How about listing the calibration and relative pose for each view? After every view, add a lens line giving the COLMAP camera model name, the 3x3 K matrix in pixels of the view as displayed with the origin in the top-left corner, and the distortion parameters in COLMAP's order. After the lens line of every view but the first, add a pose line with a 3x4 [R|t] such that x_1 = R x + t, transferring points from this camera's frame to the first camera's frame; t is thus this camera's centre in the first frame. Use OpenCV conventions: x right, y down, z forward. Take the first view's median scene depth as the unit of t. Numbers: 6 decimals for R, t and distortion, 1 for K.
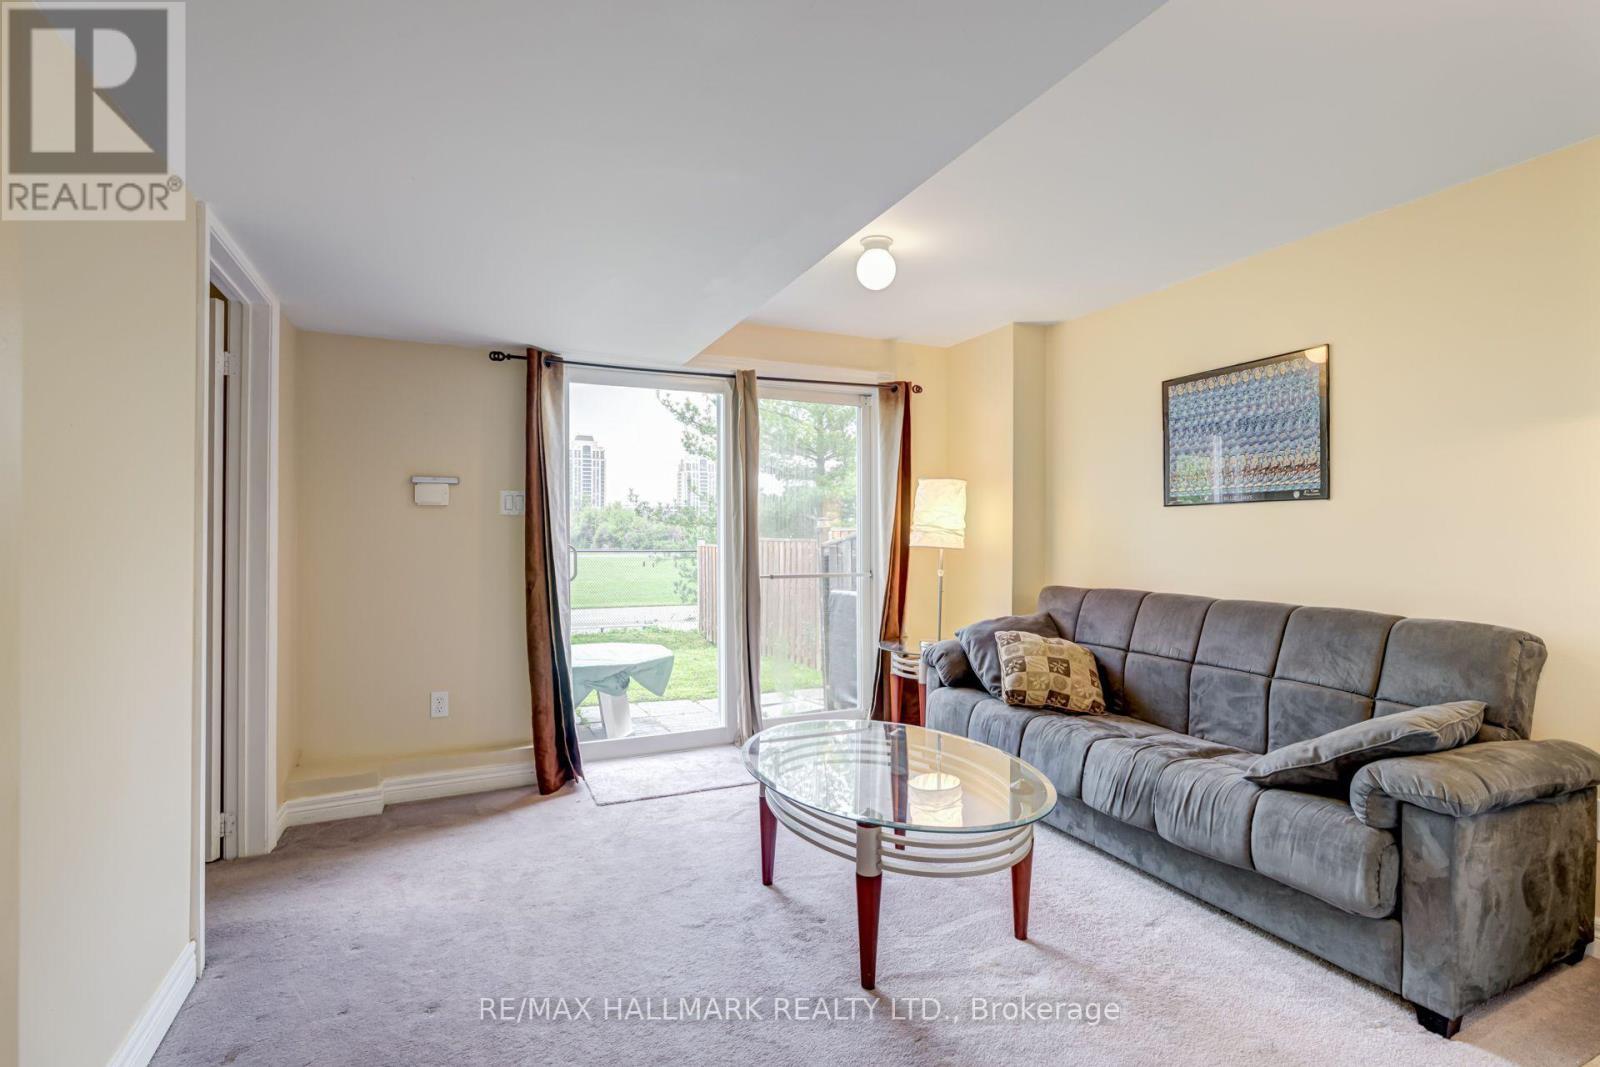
lens RADIAL K [[742.1, 0, 800.0], [0, 742.1, 533.5], [0, 0, 1]] dist [-0.001745, -0.000023]
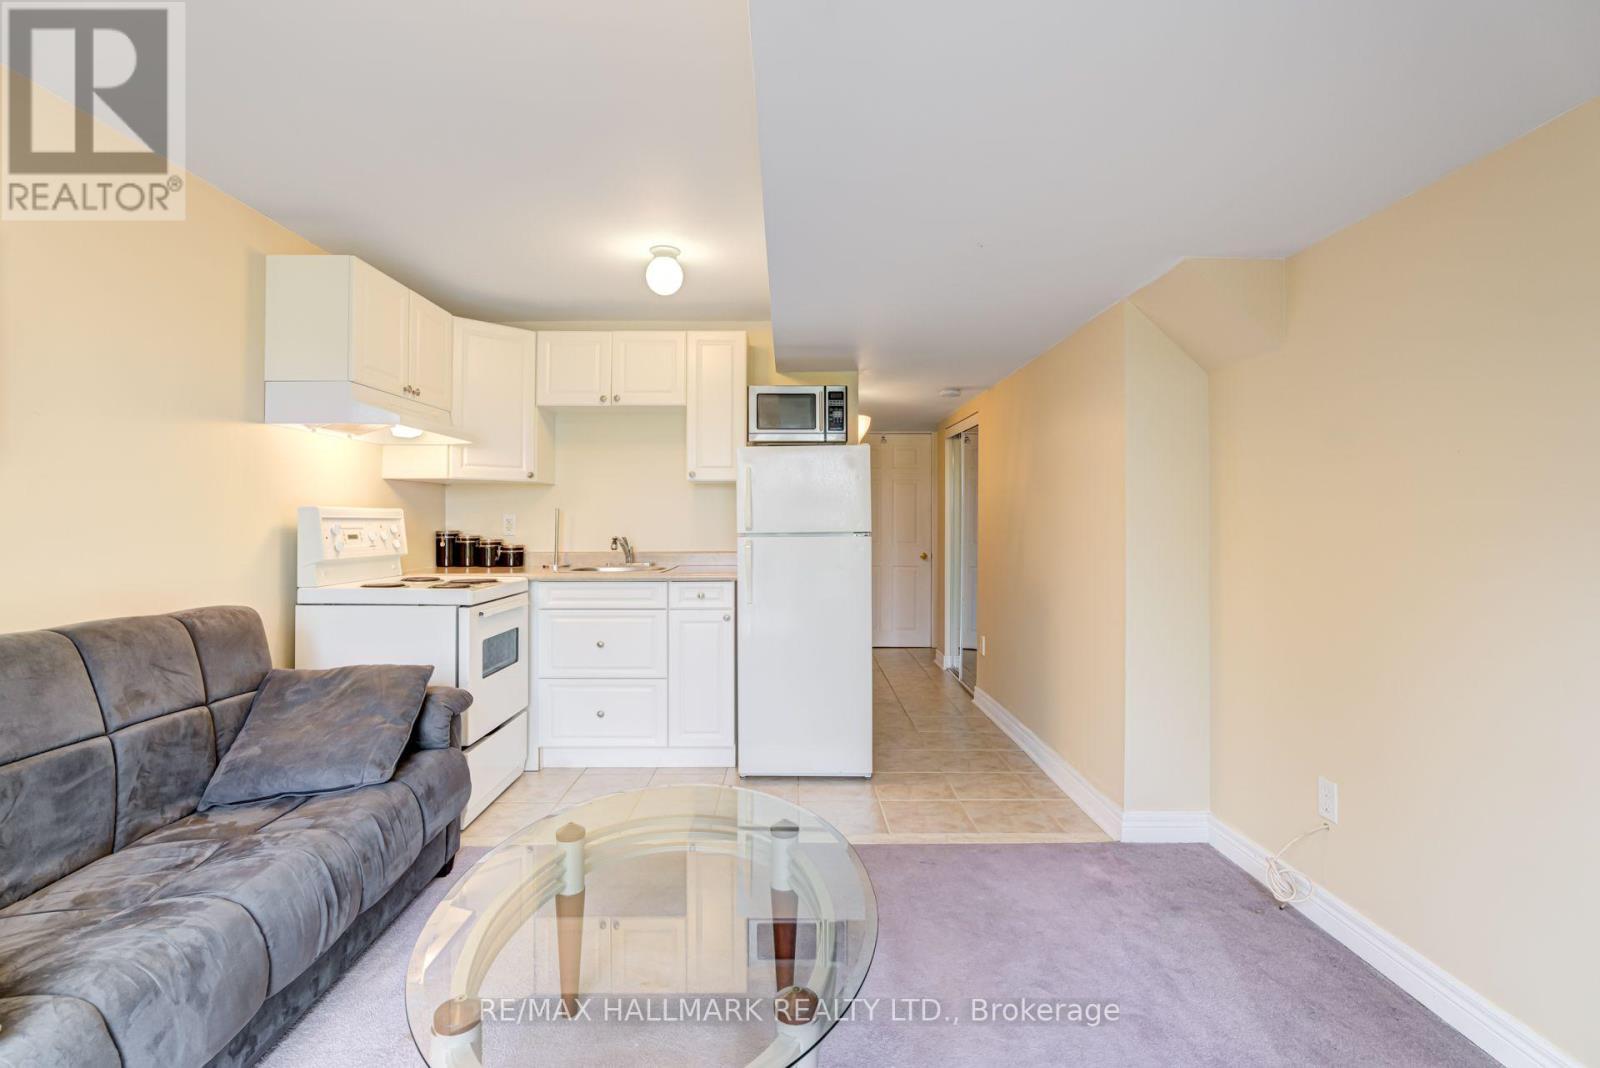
lens RADIAL K [[738.5, 0, 789.4], [0, 738.5, 512.8], [0, 0, 1]] dist [-0.001436, -0.001277]
pose [[-0.907957, -0.002716, 0.419054, -0.193702], [-0.004602, 0.999983, -0.003490, -0.008375], [-0.419038, -0.005098, -0.907954, 1.217693]]
